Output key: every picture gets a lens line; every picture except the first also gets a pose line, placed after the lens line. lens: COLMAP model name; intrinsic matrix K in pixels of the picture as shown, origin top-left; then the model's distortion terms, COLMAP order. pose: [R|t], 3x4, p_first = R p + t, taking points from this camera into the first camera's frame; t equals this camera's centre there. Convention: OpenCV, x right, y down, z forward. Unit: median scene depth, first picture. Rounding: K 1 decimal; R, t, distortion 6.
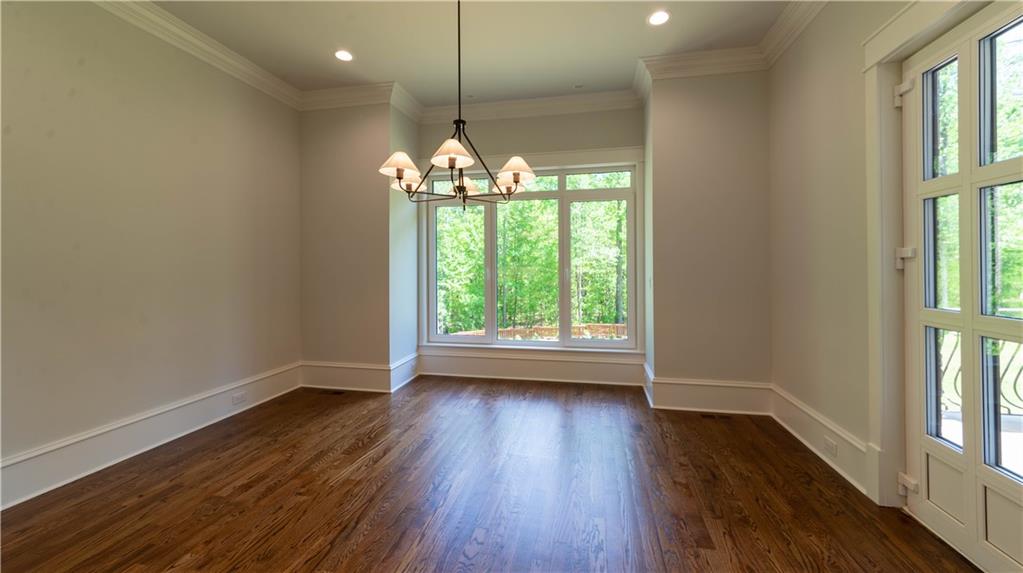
lens RADIAL K [[376.4, 0, 519.5], [0, 376.4, 260.0], [0, 0, 1]] dist [0.000426, 0.000011]
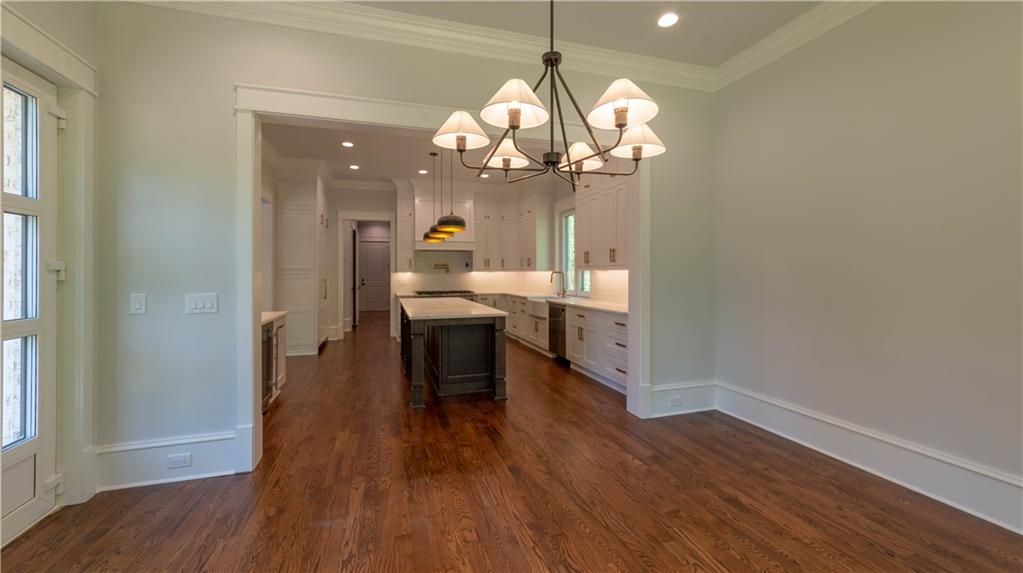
lens RADIAL K [[404.9, 0, 516.4], [0, 404.9, 273.7], [0, 0, 1]] dist [0.001024, -0.000042]
pose [[-0.873482, 0.012778, -0.486688, 0.257838], [0.019711, 0.999764, -0.009127, 0.022201], [0.486457, -0.017566, -0.873528, 1.682750]]
